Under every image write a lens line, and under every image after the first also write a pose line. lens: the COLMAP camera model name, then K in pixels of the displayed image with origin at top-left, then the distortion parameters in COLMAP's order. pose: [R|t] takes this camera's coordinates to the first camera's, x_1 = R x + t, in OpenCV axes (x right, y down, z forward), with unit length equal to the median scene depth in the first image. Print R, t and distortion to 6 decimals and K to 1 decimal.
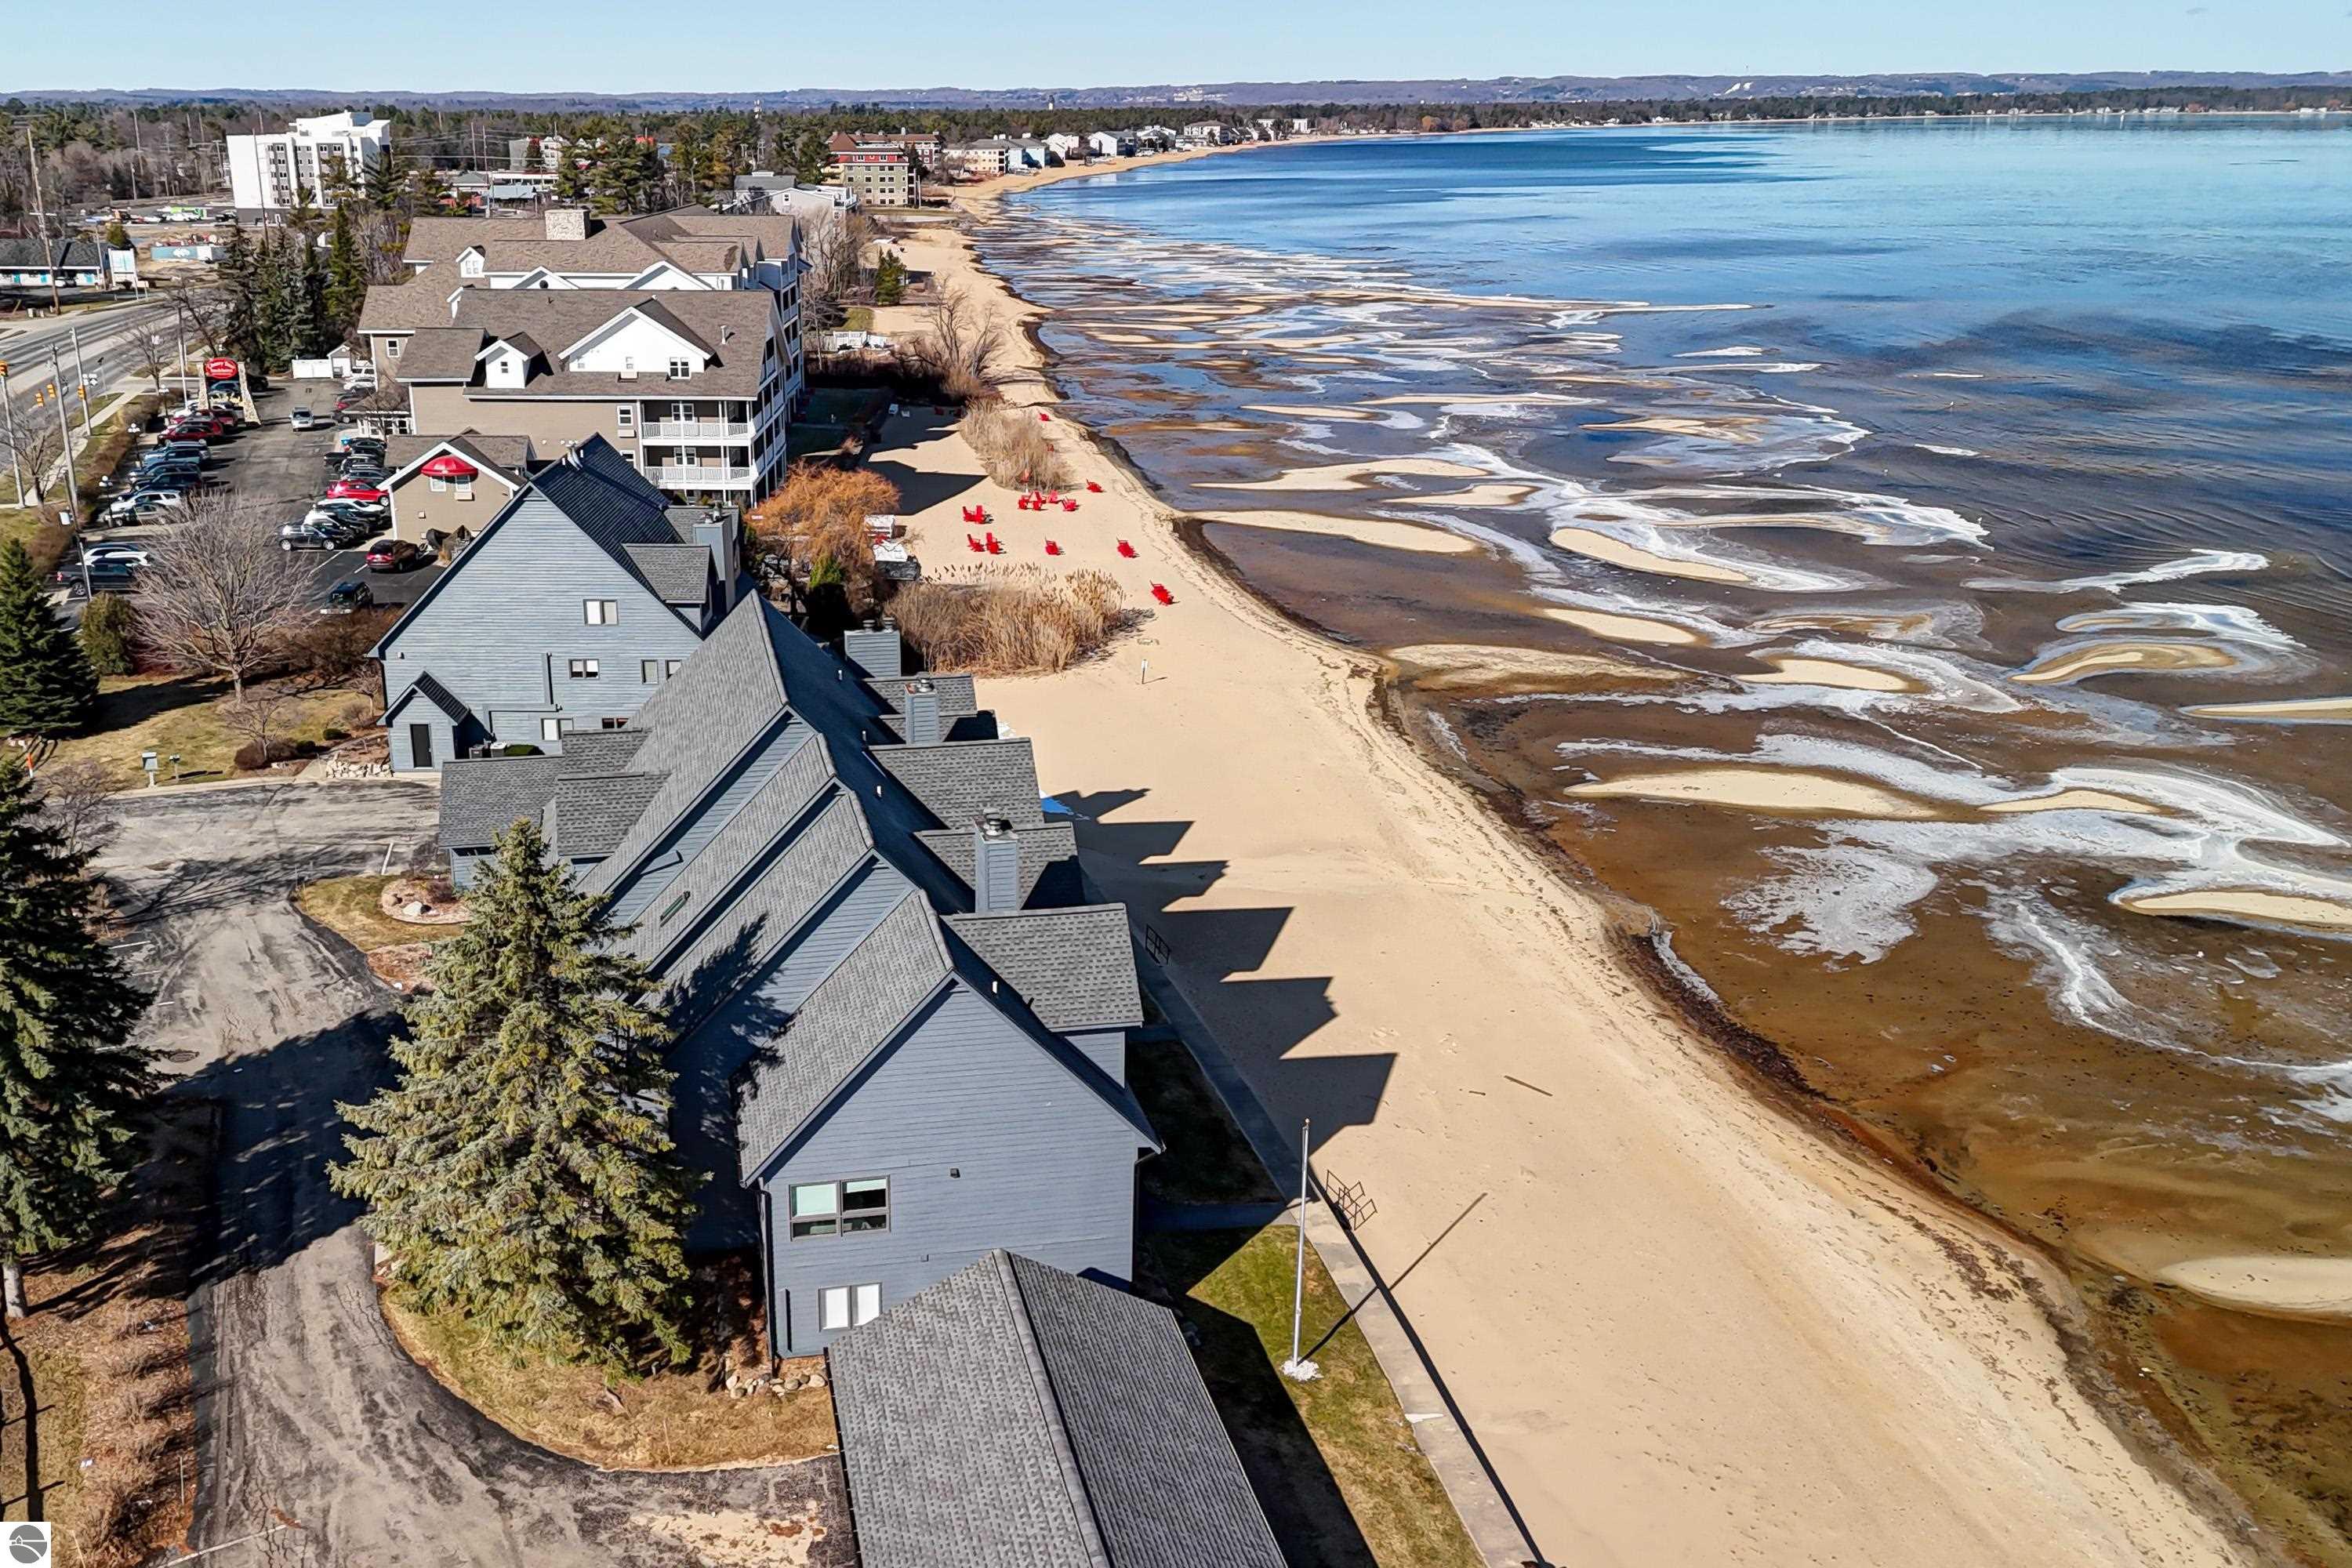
lens RADIAL K [[2031.8, 0, 971.0], [0, 2031.8, 780.2], [0, 0, 1]] dist [0.087096, -0.082743]
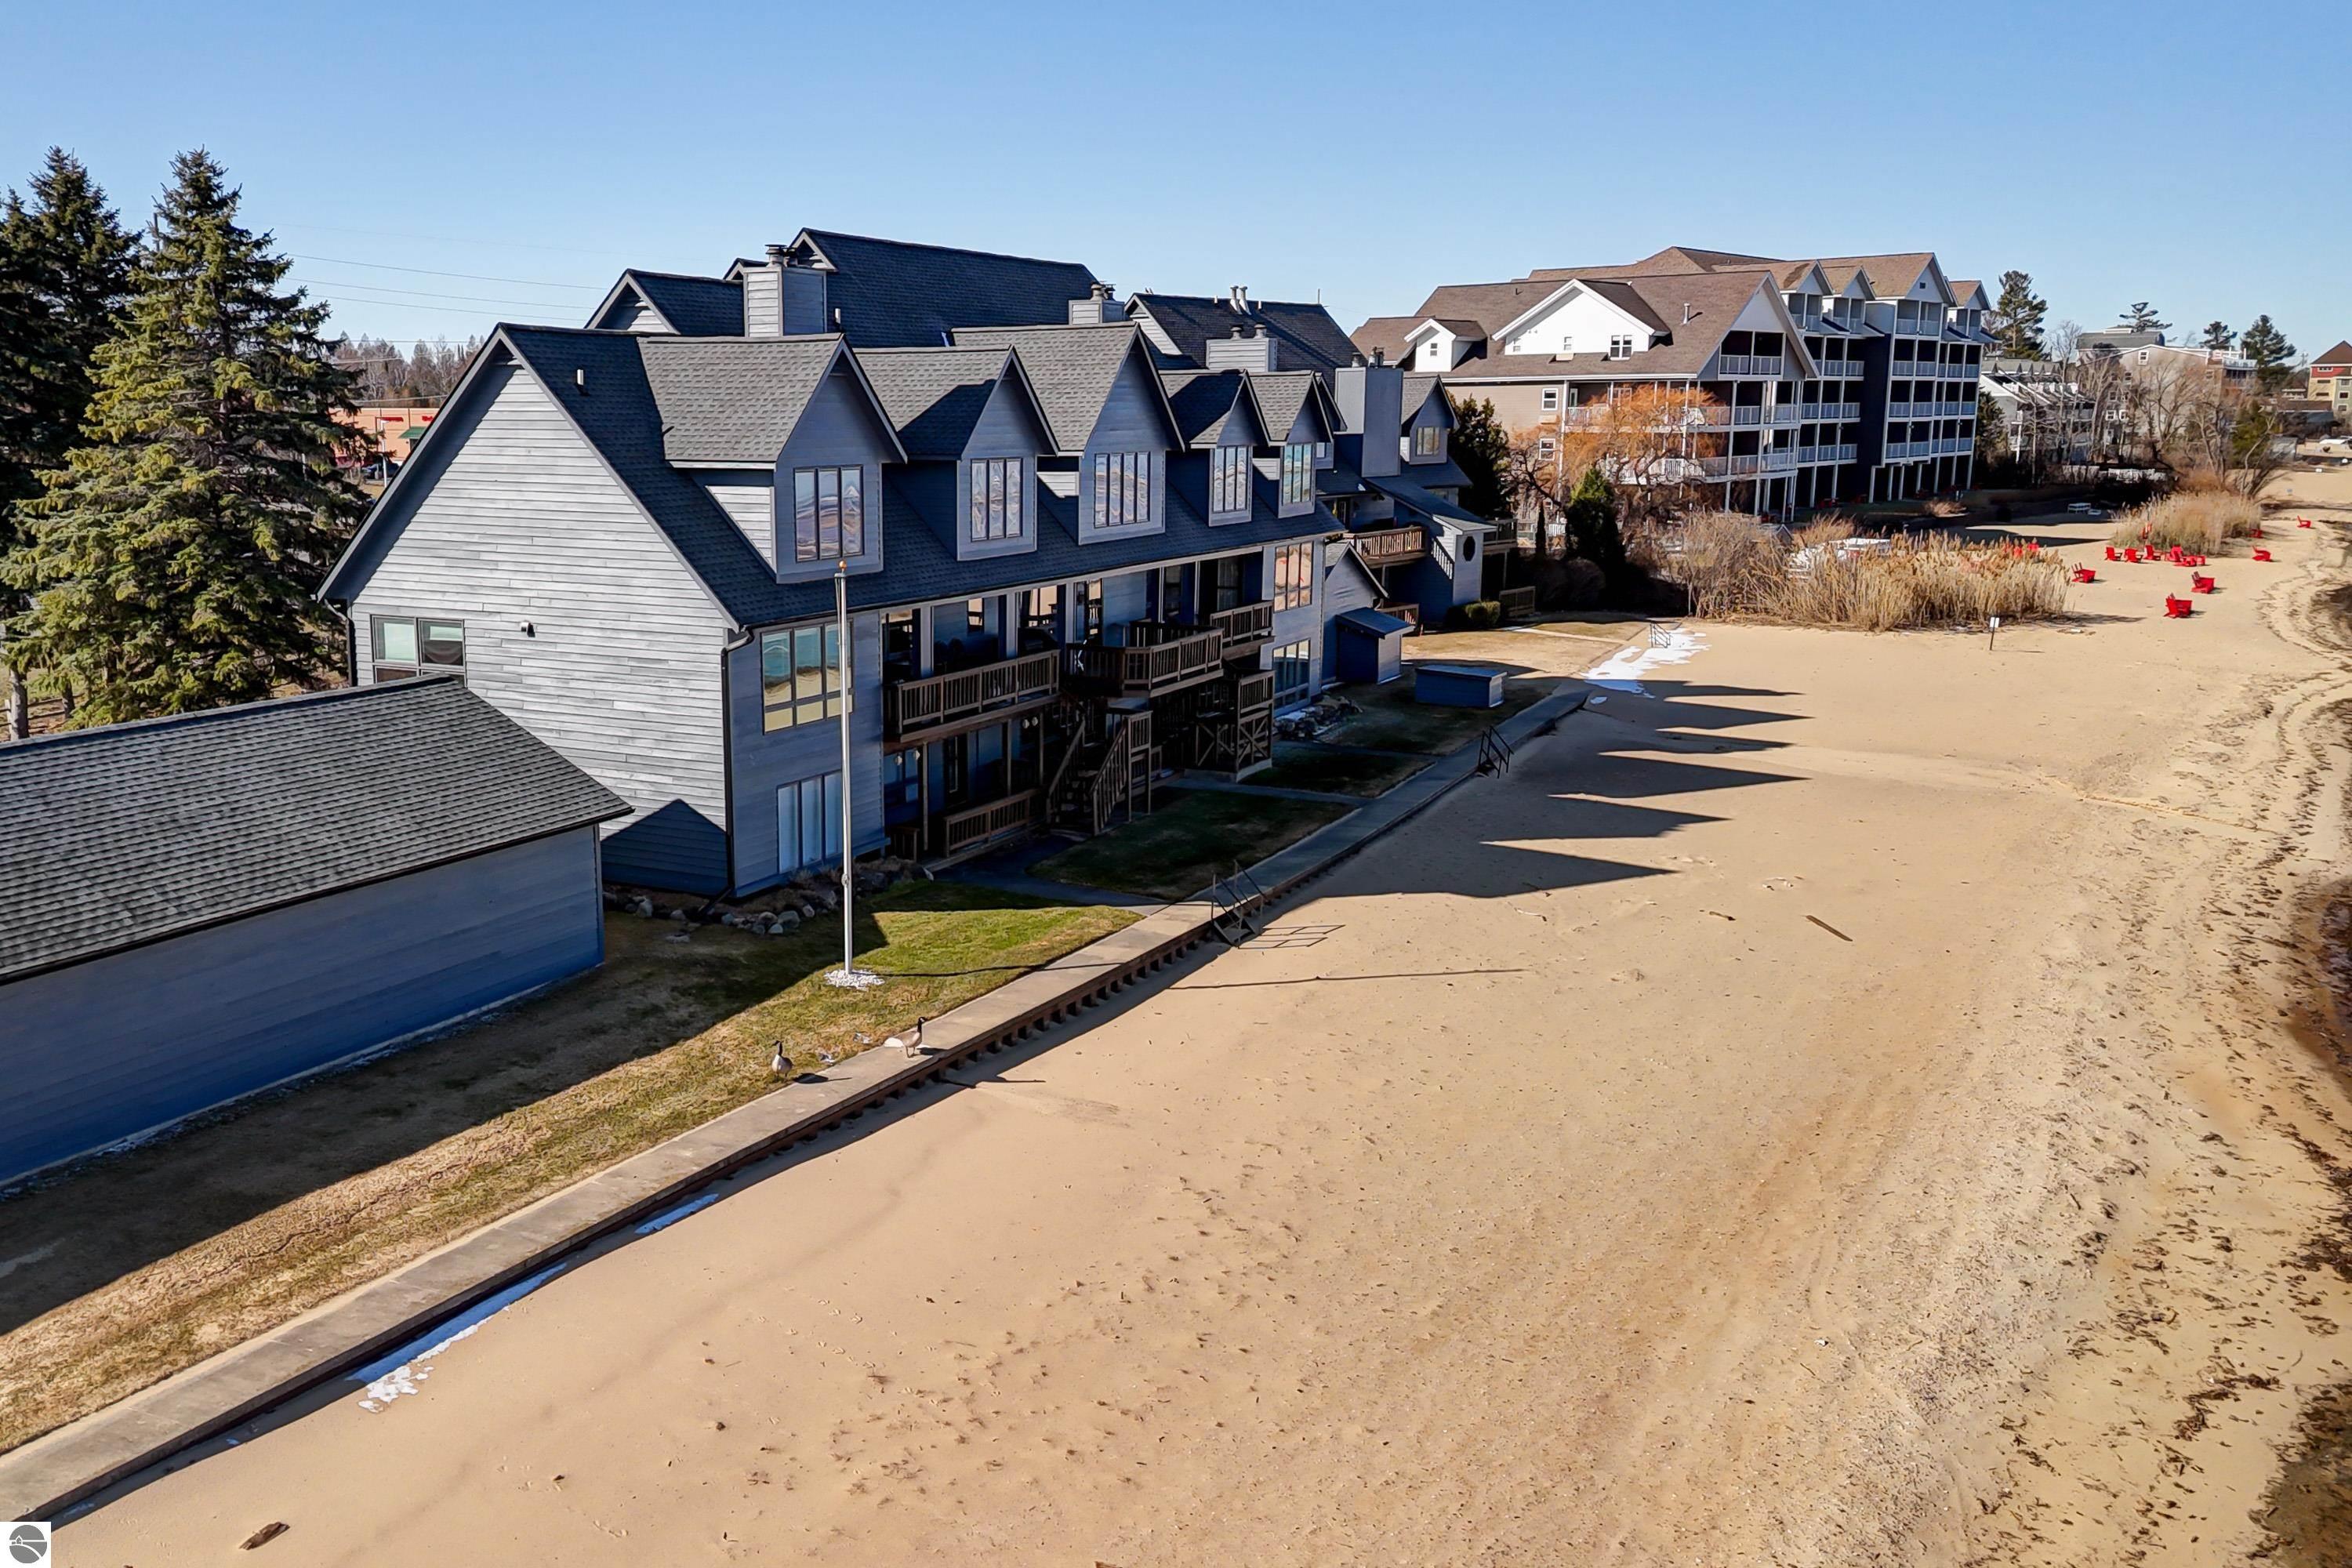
lens RADIAL K [[2031.8, 0, 971.0], [0, 2031.8, 780.2], [0, 0, 1]] dist [0.087096, -0.082743]
pose [[0.777205, 0.117025, -0.618270, 0.204716], [-0.197446, 0.978285, -0.063034, 0.089643], [0.597468, 0.171065, 0.783434, 0.172159]]
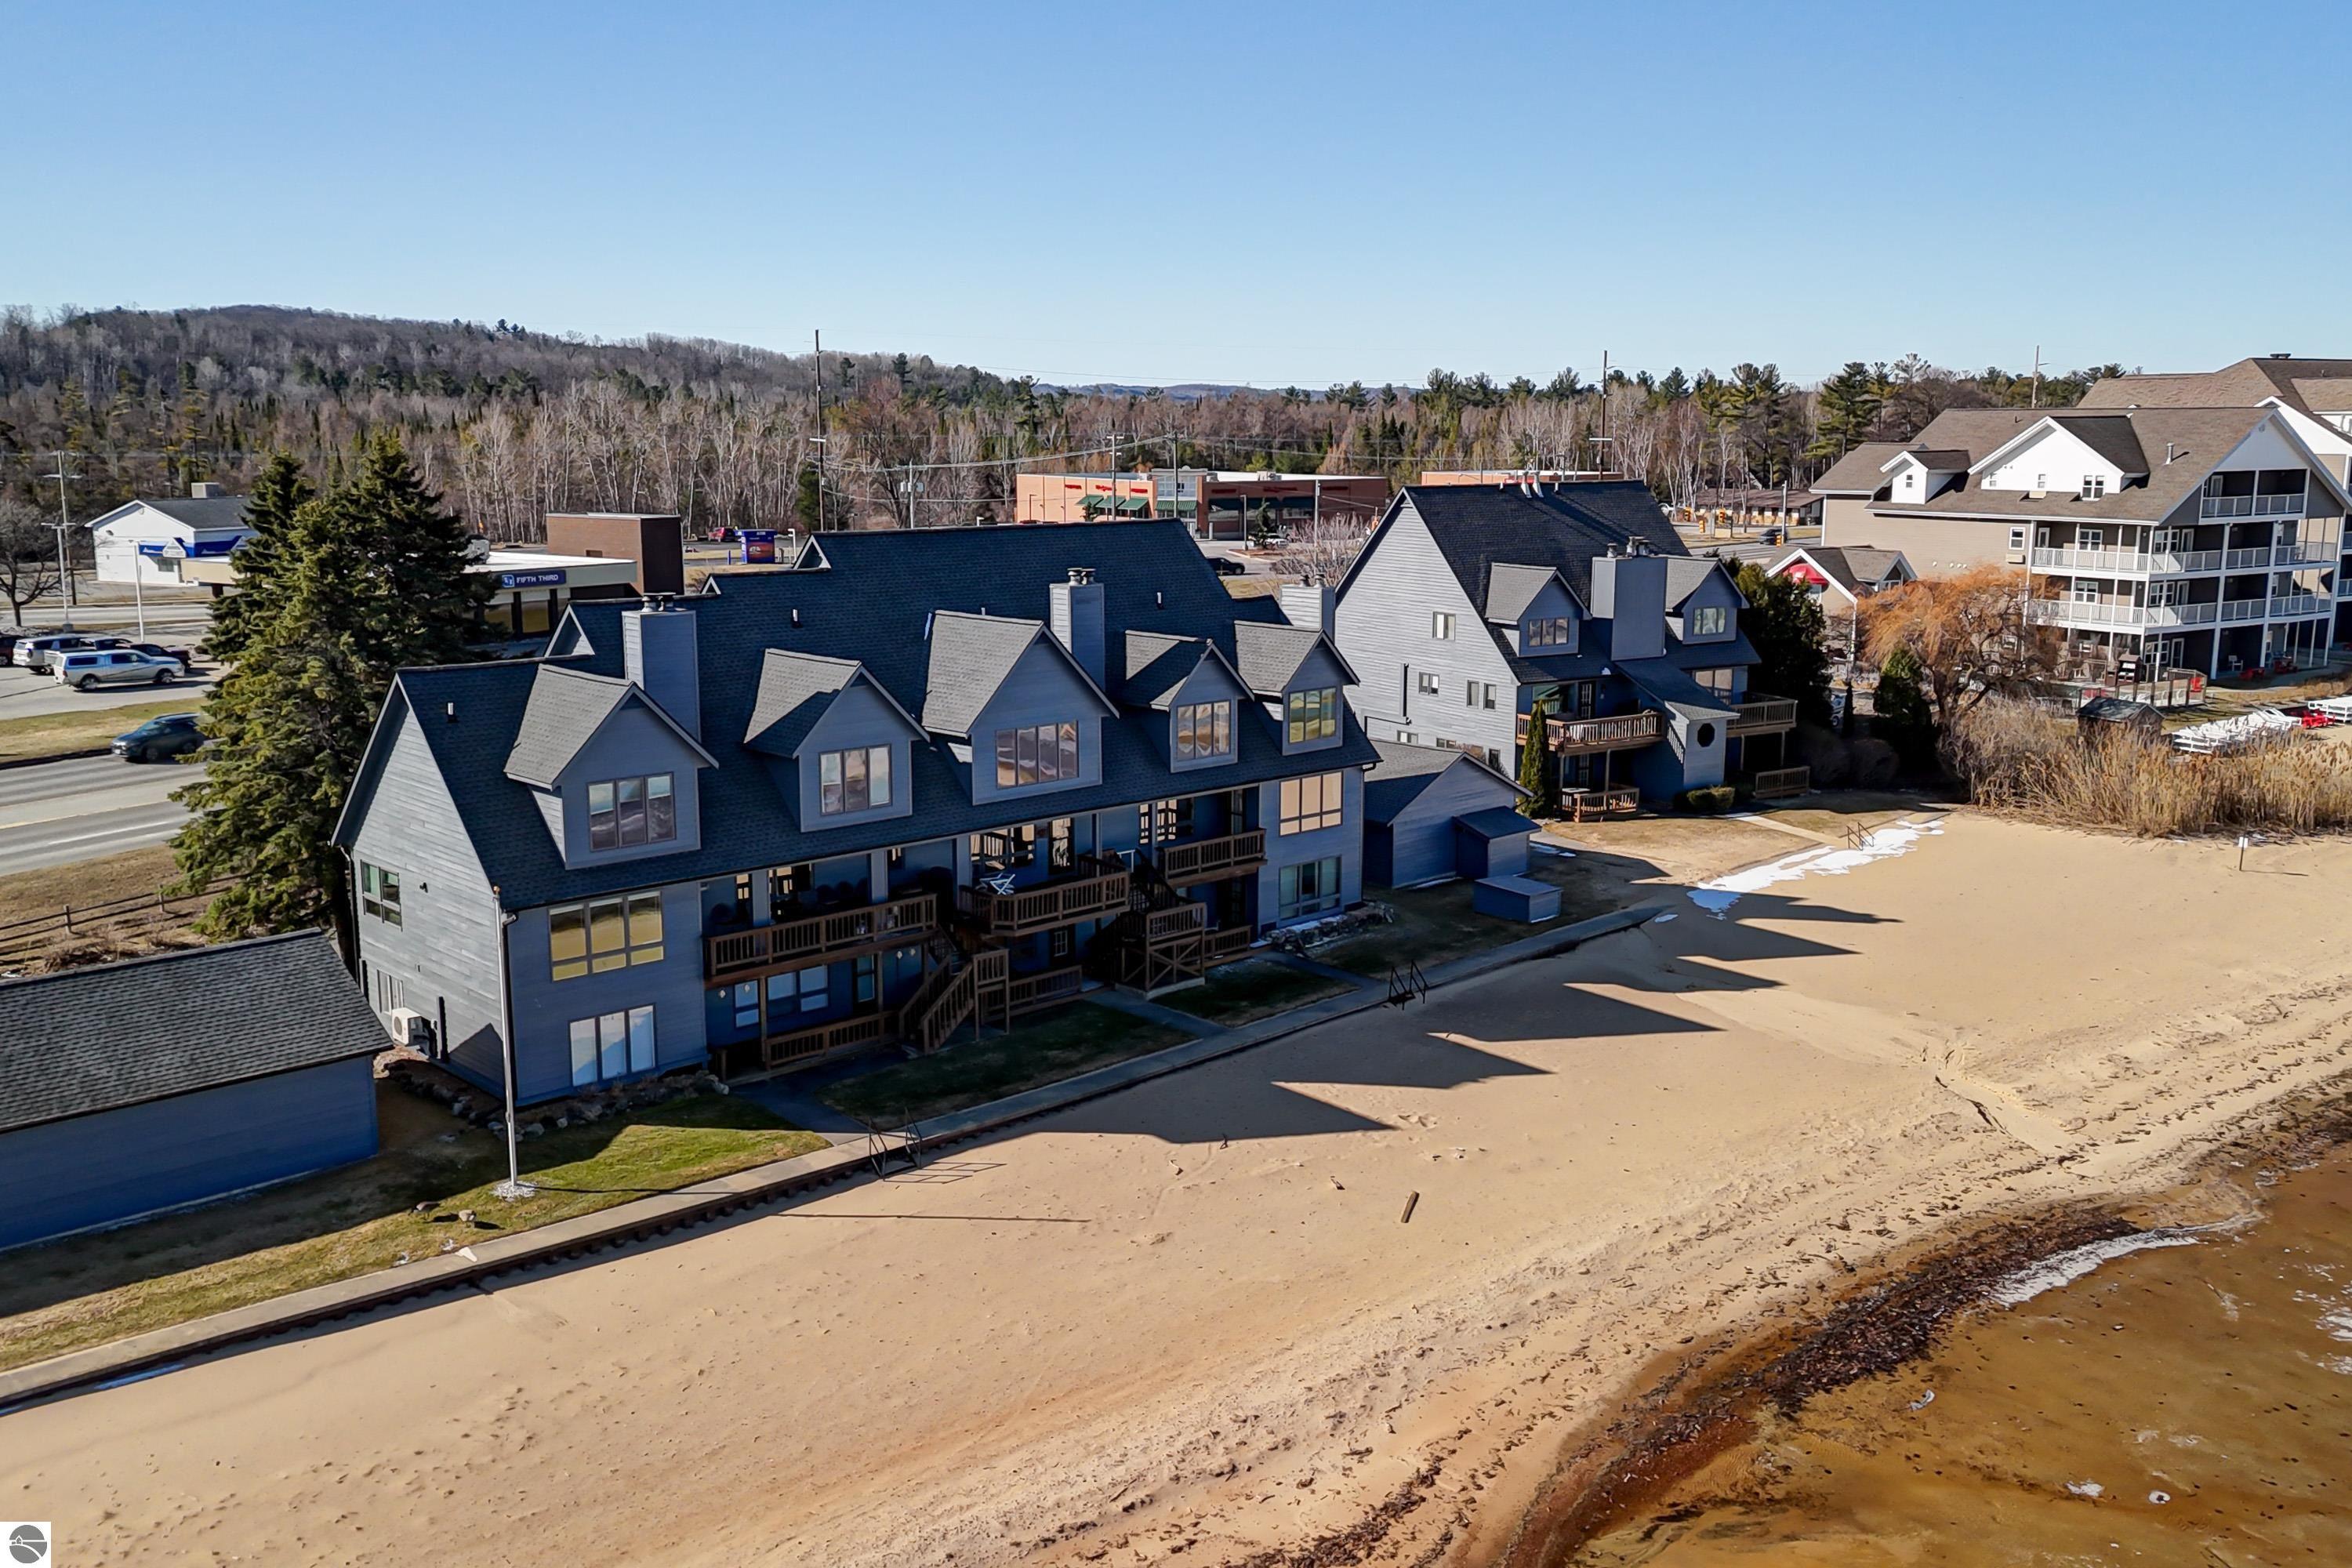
lens RADIAL K [[2026.0, 0, 1185.5], [0, 2026.0, 777.6], [0, 0, 1]] dist [0.116023, -0.132183]
pose [[0.559140, 0.148889, -0.815594, 0.356746], [-0.260786, 0.965393, -0.002550, 0.013982], [0.786990, 0.214122, 0.578618, 0.233600]]
